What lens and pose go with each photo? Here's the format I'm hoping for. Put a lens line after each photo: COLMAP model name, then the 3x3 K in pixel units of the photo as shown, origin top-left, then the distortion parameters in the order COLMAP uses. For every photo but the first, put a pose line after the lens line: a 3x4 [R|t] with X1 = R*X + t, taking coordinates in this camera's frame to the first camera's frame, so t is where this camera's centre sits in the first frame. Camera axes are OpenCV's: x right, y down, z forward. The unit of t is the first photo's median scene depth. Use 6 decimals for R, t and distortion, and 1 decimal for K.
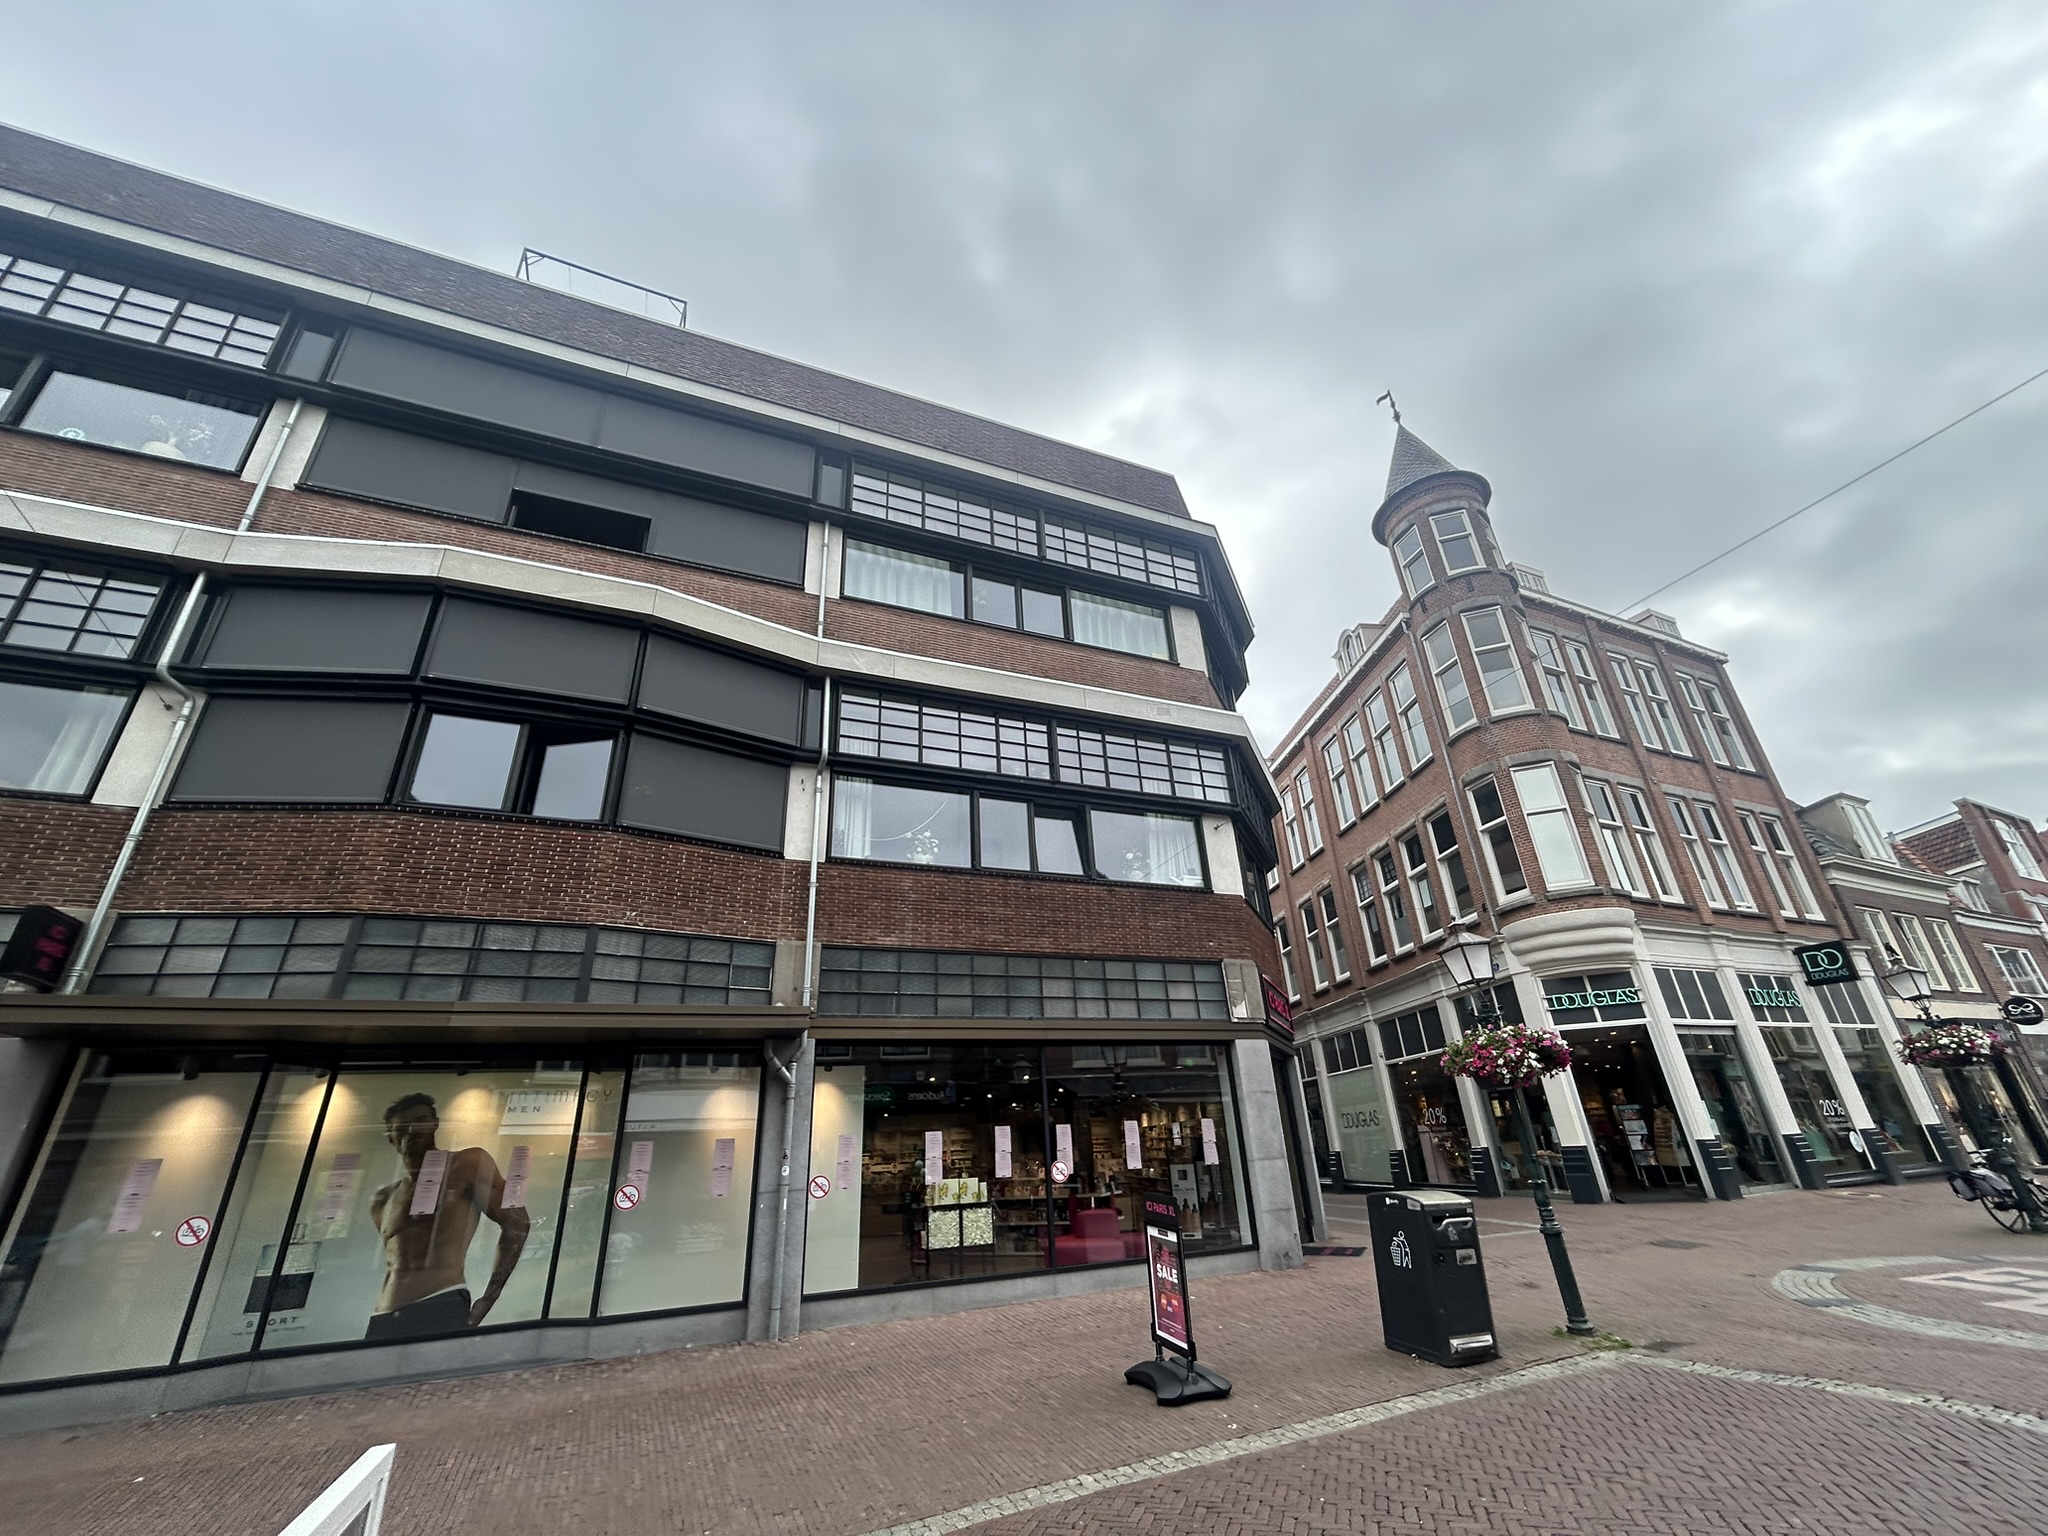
lens RADIAL K [[830.3, 0, 1014.1], [0, 830.3, 755.1], [0, 0, 1]] dist [-0.001381, 0.000100]
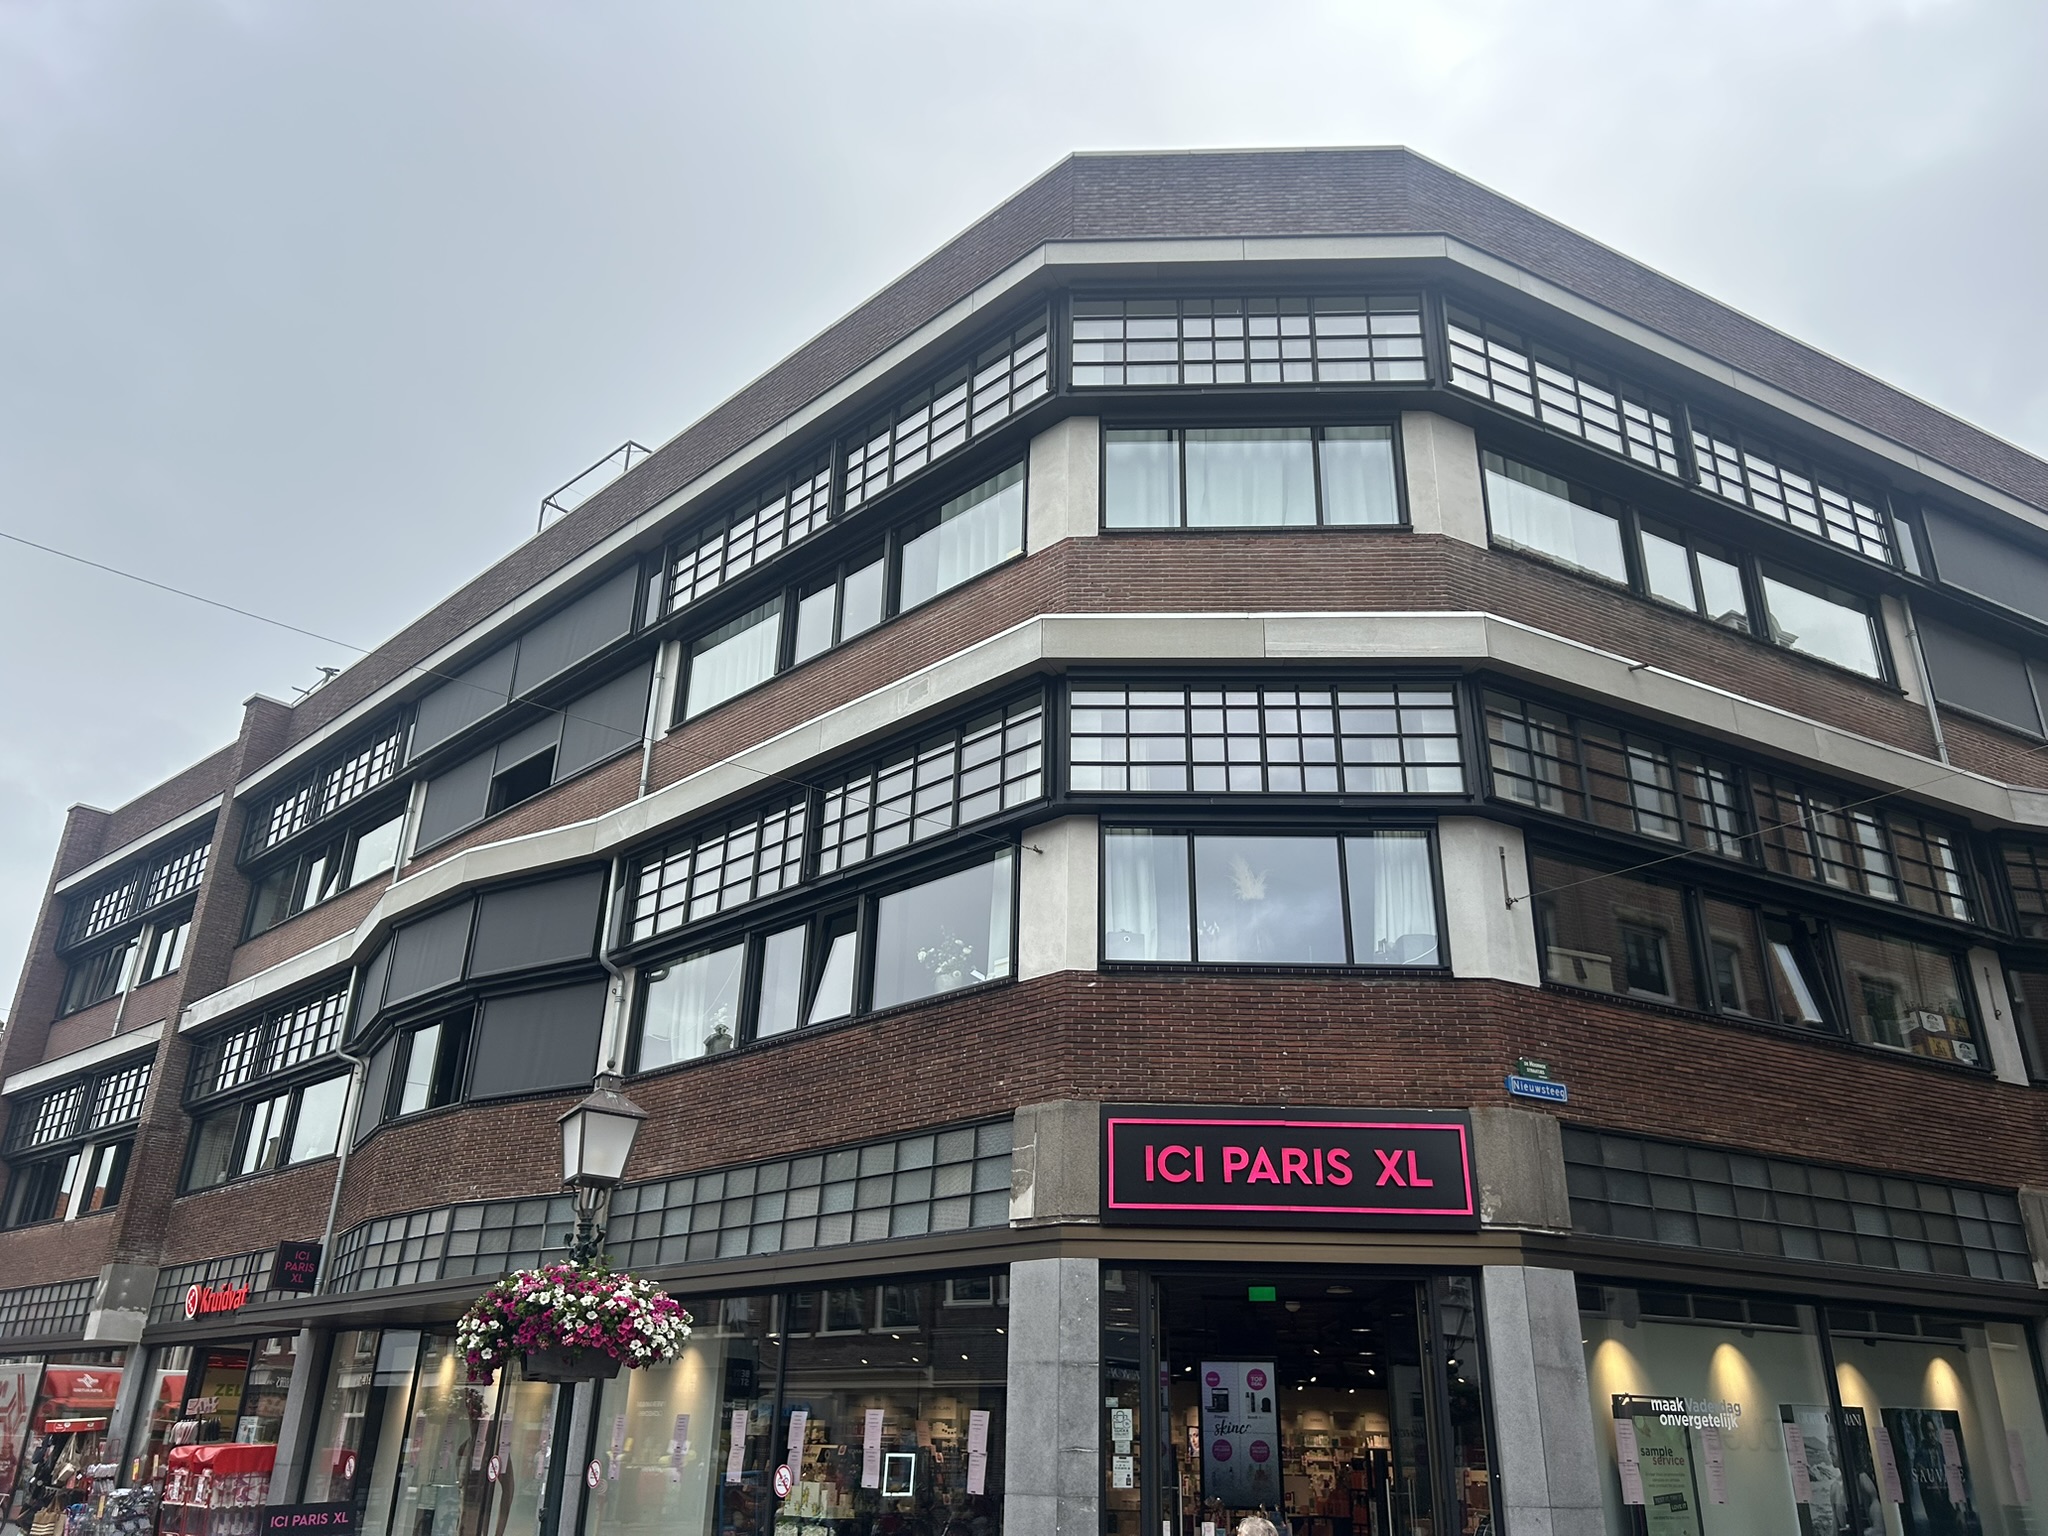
lens RADIAL K [[1531.4, 0, 1034.0], [0, 1531.4, 752.8], [0, 0, 1]] dist [0.056531, -0.060628]
pose [[0.389760, -0.331660, -0.859121, 1.221222], [0.360939, 0.913275, -0.188817, 0.237211], [0.847237, -0.236497, 0.475667, 0.622613]]
